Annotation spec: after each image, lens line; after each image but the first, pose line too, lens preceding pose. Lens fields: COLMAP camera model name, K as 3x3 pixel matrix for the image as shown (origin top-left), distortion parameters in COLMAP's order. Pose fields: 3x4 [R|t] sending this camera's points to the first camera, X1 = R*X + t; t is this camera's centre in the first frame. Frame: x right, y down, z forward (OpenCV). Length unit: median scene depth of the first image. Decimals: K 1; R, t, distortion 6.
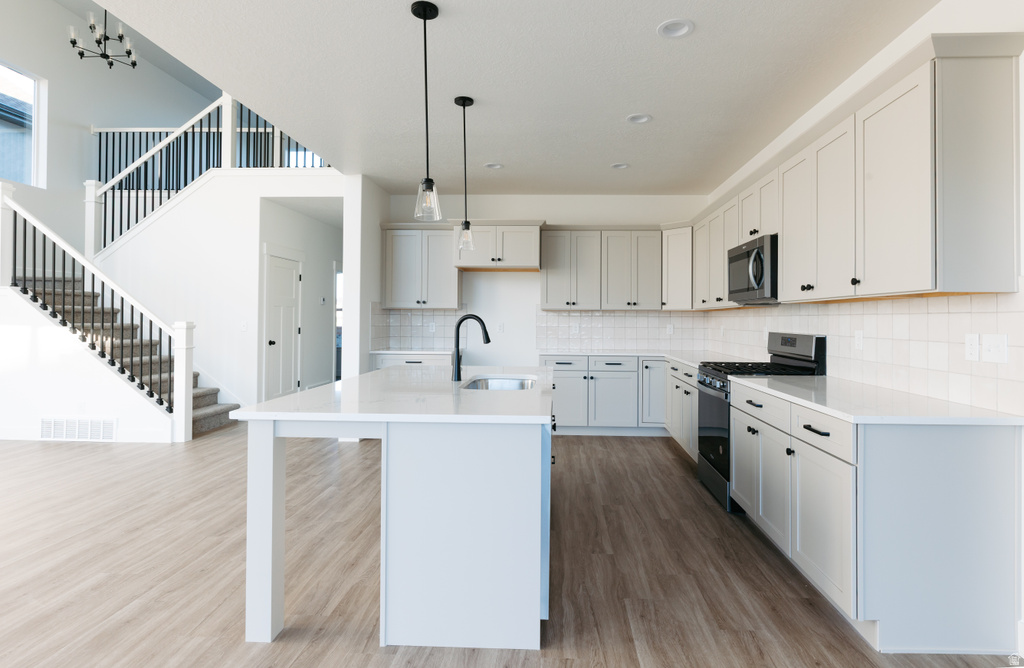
lens RADIAL K [[543.3, 0, 545.3], [0, 543.3, 320.5], [0, 0, 1]] dist [0.035913, 0.001484]
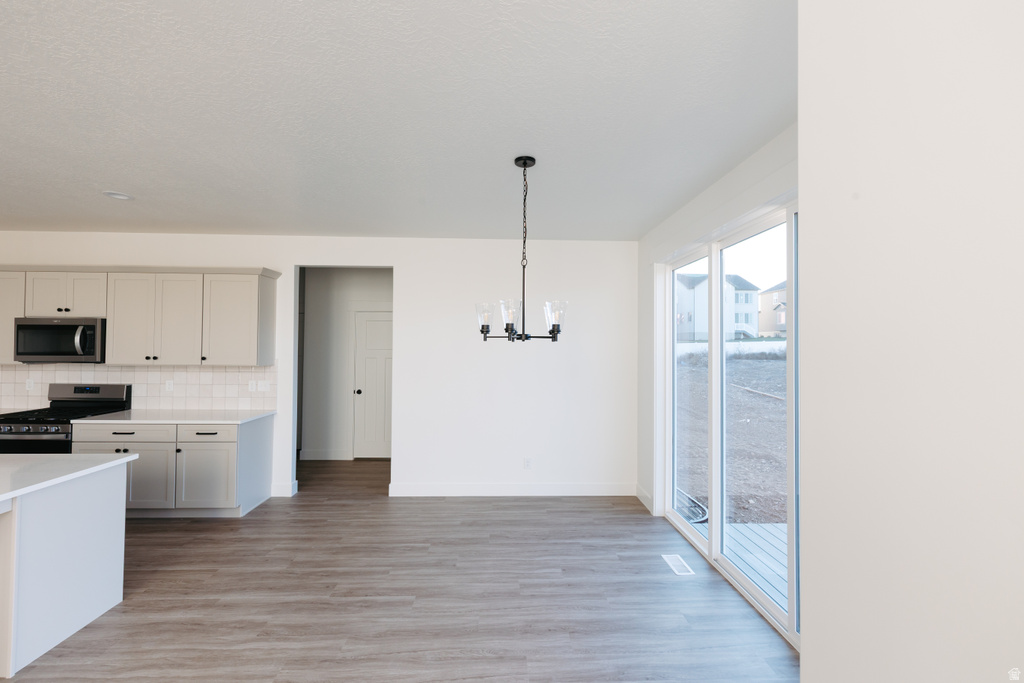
lens RADIAL K [[425.5, 0, 514.4], [0, 425.5, 339.0], [0, 0, 1]] dist [0.000057, 0.000394]
pose [[-0.060121, 0.010003, 0.998141, -0.790683], [-0.008774, 0.999906, -0.010549, -0.099726], [-0.998153, -0.009392, -0.060028, -0.036843]]
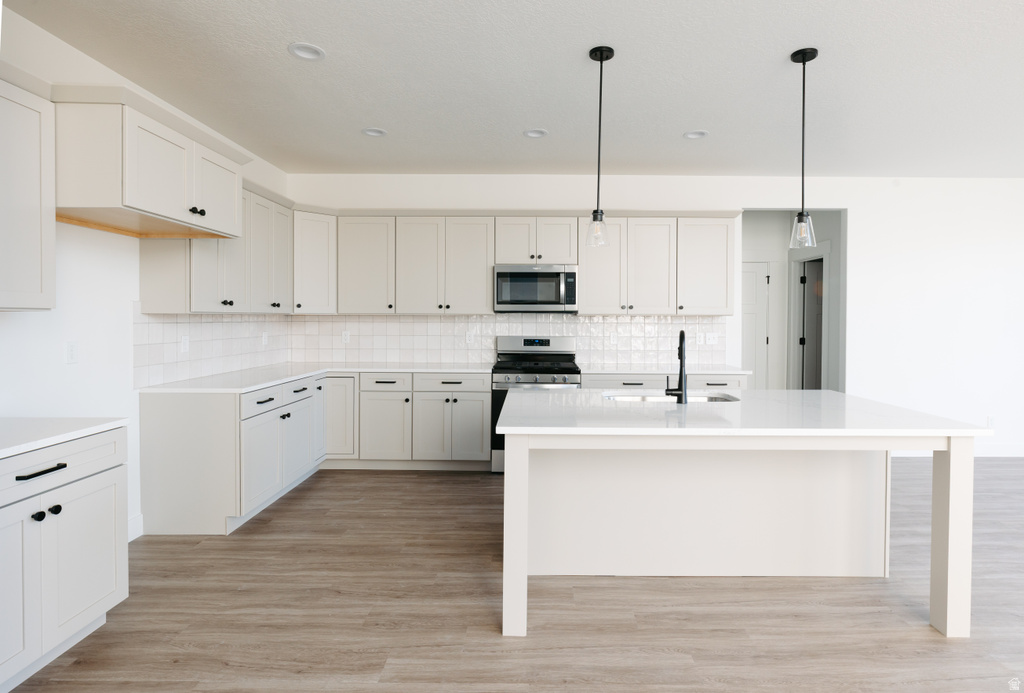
lens RADIAL K [[549.7, 0, 536.7], [0, 549.7, 320.5], [0, 0, 1]] dist [0.002931, -0.001736]
pose [[-0.031504, -0.014513, 0.999398, -0.980572], [-0.003366, 0.999890, 0.014414, -0.036472], [-0.999498, -0.002910, -0.031550, 1.161883]]
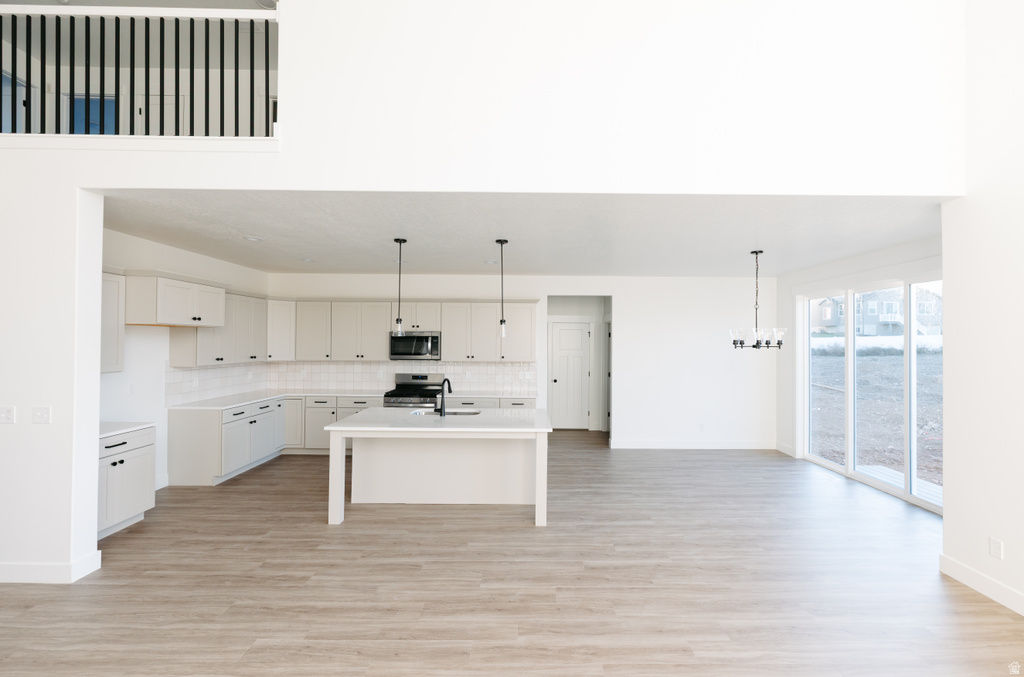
lens RADIAL K [[447.7, 0, 521.5], [0, 447.7, 335.6], [0, 0, 1]] dist [0.001075, 0.000912]
pose [[-0.035265, 0.005914, 0.999361, -1.497155], [-0.006703, 0.999959, -0.006154, -0.132282], [-0.999356, -0.006915, -0.035223, 0.731598]]
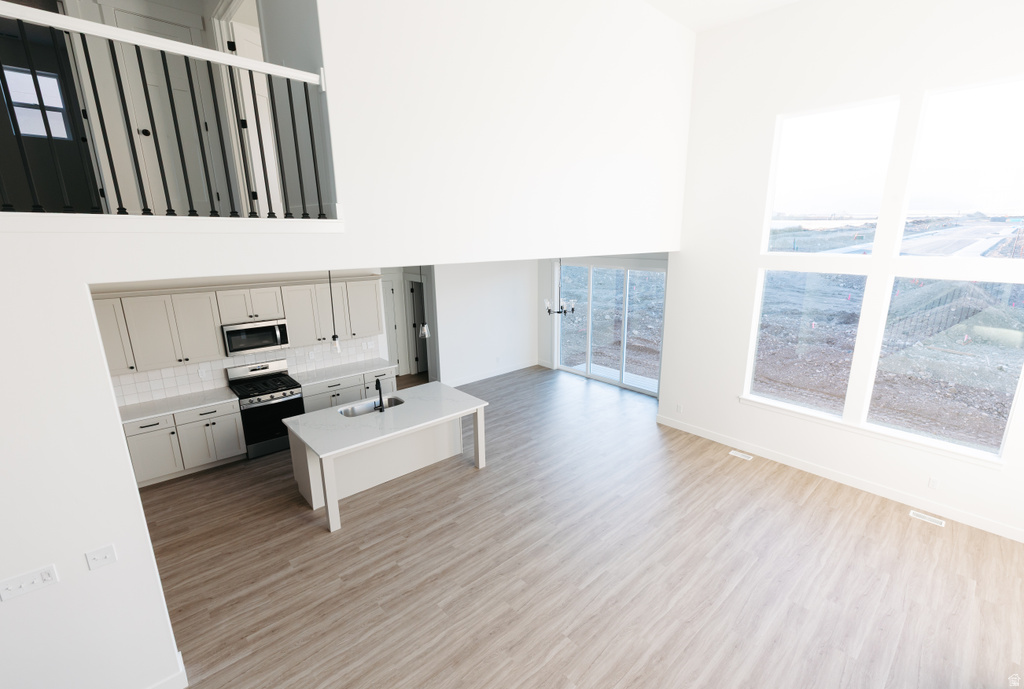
lens RADIAL K [[447.7, 0, 543.1], [0, 447.7, 342.5], [0, 0, 1]] dist [0.001075, 0.000912]
pose [[-0.713020, -0.165604, 0.681306, -1.565065], [-0.001418, 0.972045, 0.234789, -0.494092], [-0.701142, 0.166443, -0.693323, 1.556702]]
